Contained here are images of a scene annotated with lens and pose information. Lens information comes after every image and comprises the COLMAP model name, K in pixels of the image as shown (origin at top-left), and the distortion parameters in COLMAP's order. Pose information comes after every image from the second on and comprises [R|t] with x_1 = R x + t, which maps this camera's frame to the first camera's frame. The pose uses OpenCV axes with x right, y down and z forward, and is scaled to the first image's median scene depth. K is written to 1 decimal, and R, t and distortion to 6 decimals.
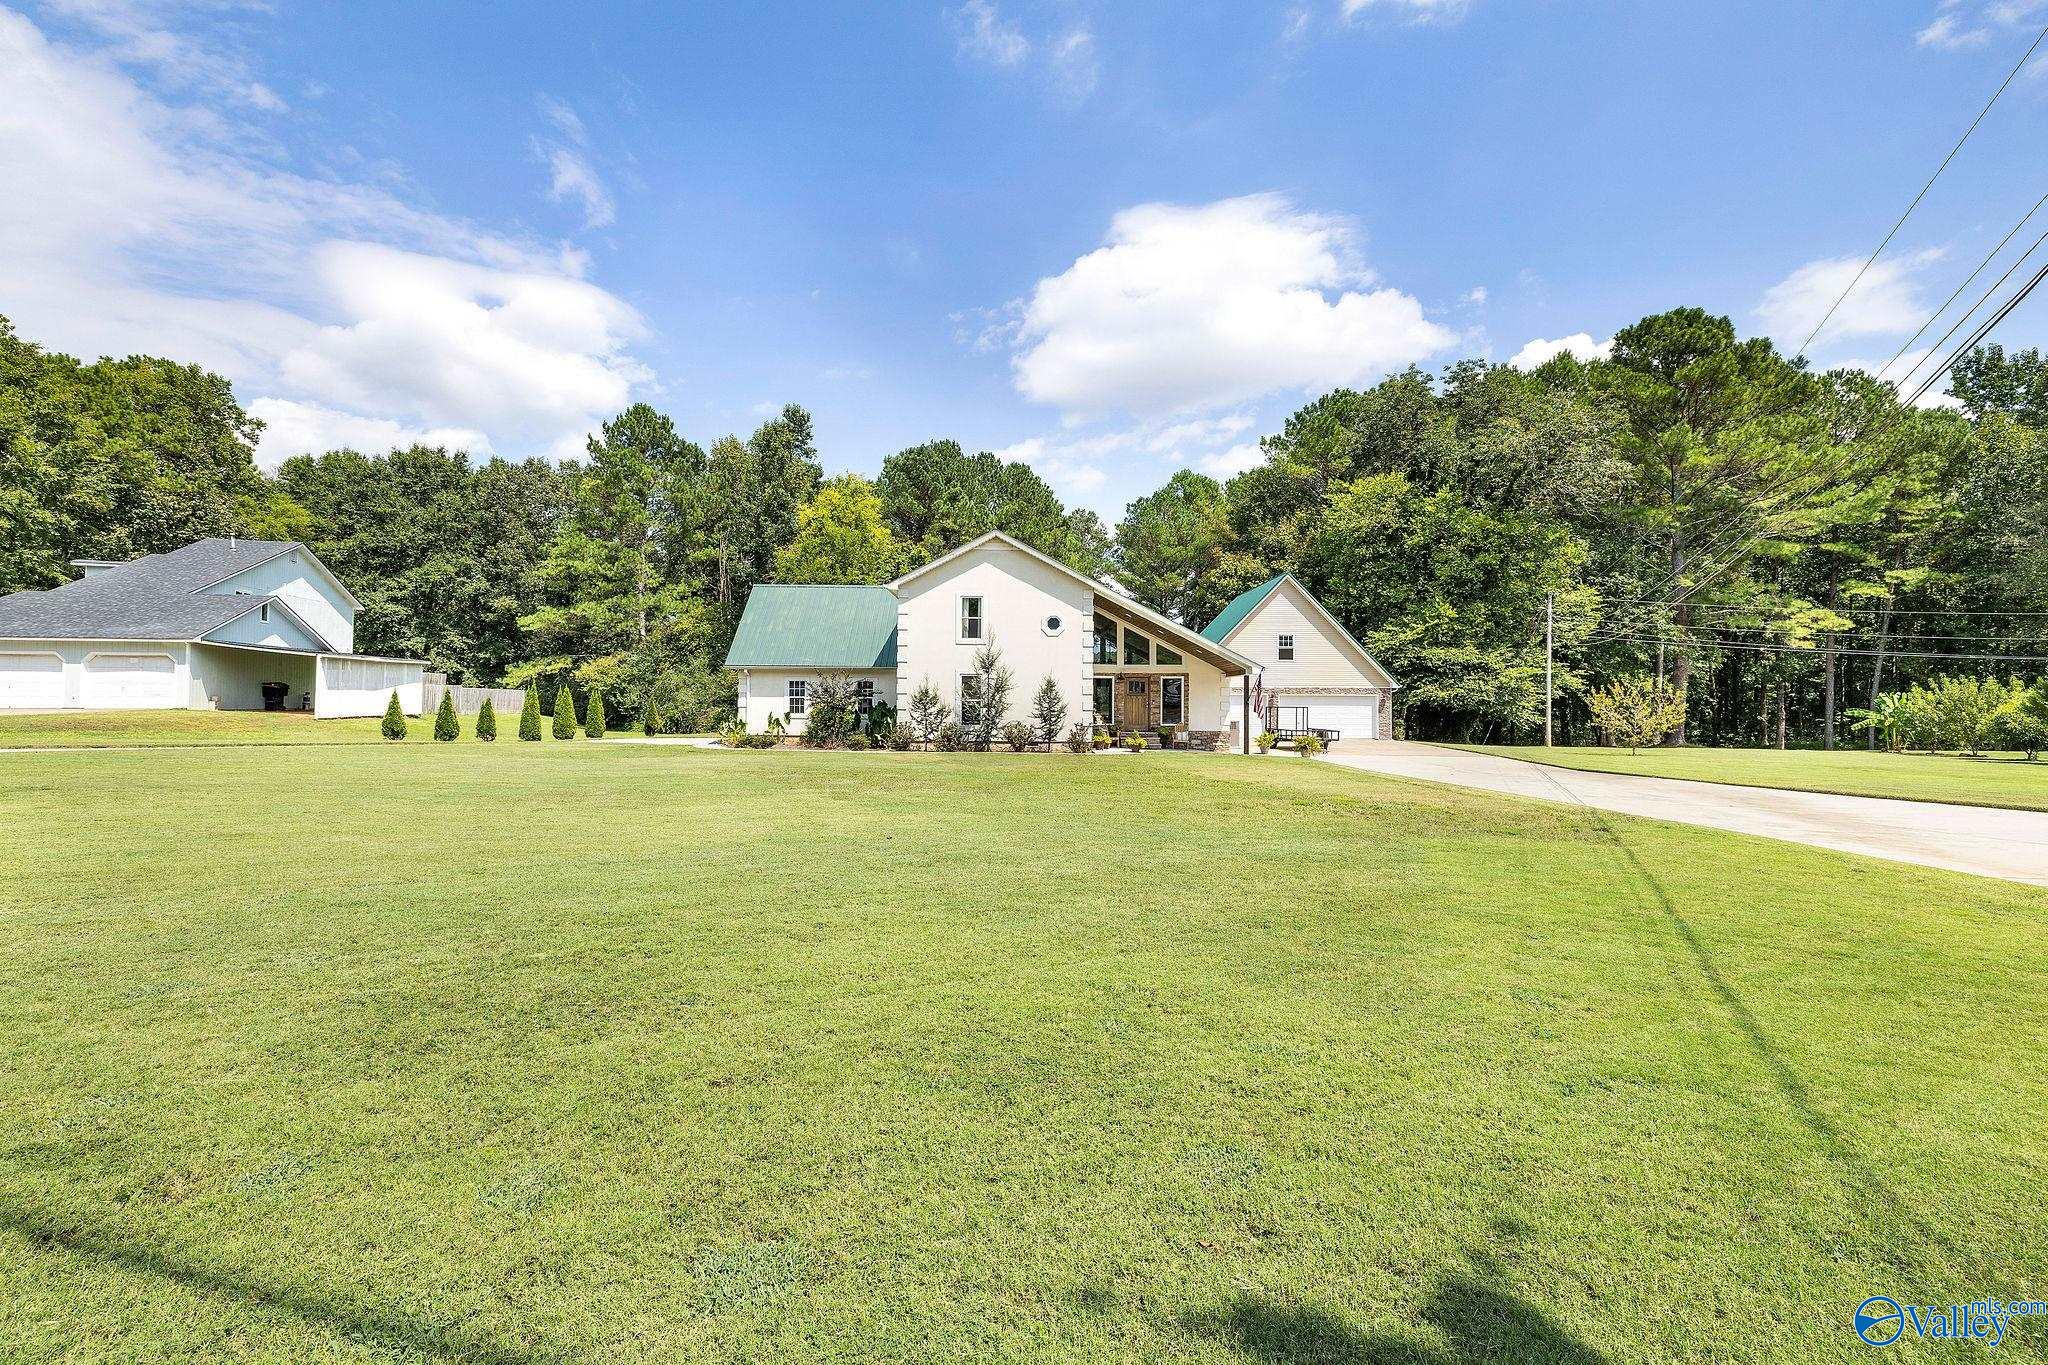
lens RADIAL K [[866.1, 0, 1062.3], [0, 866.1, 677.0], [0, 0, 1]] dist [0.015709, -0.000262]
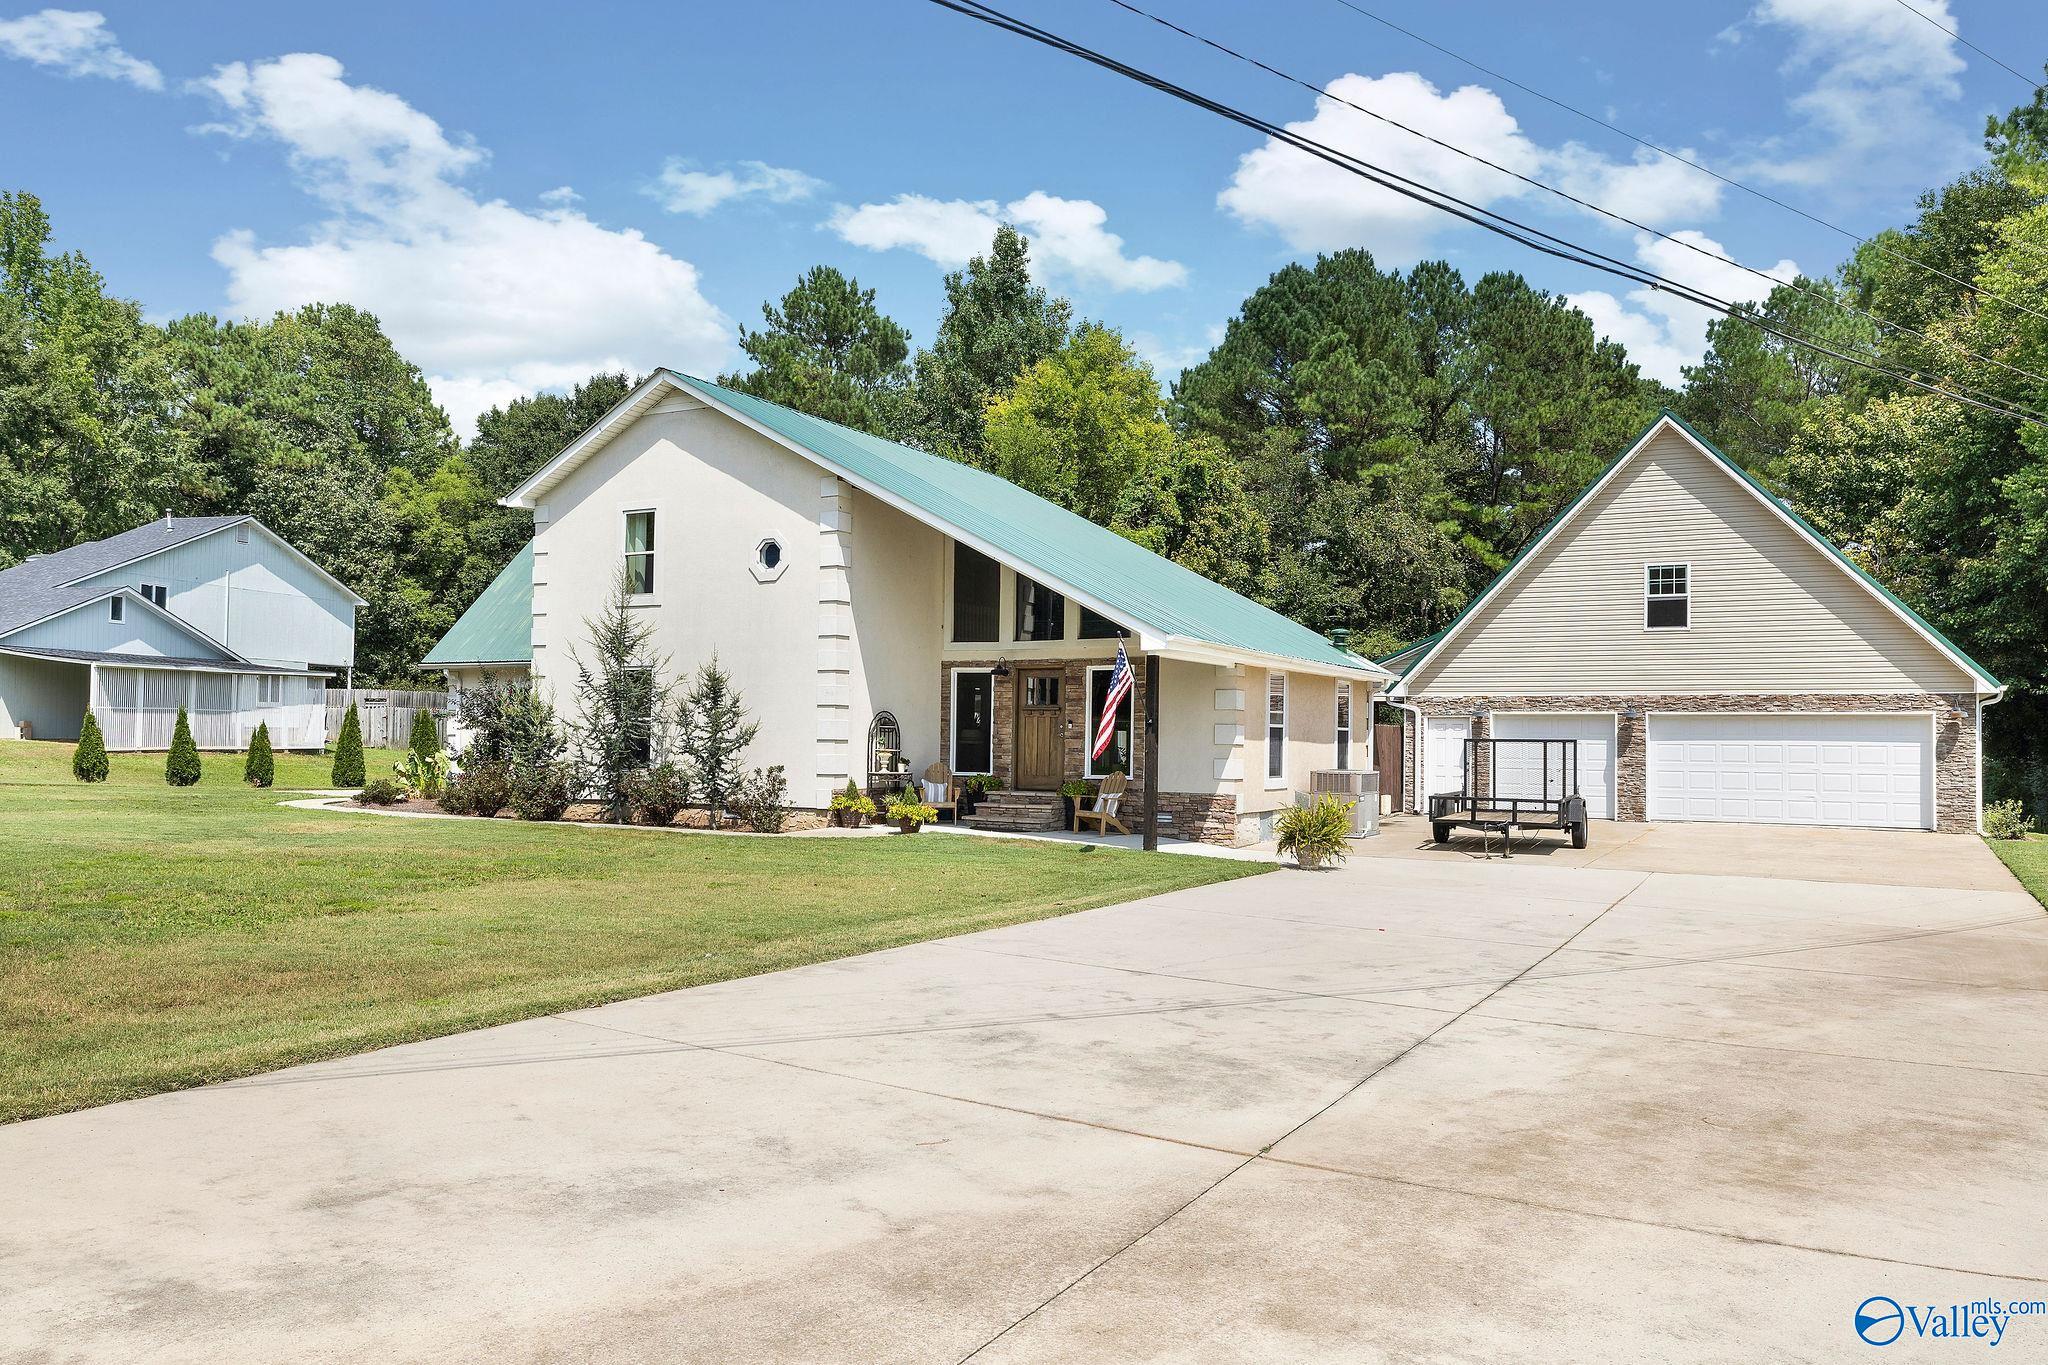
lens RADIAL K [[1459.3, 0, 1066.0], [0, 1459.3, 689.3], [0, 0, 1]] dist [0.006342, 0.000990]
pose [[0.864454, -0.016446, -0.502443, 0.405009], [0.010328, 0.999835, -0.014958, 0.018899], [0.502606, 0.007741, 0.864481, 0.303516]]
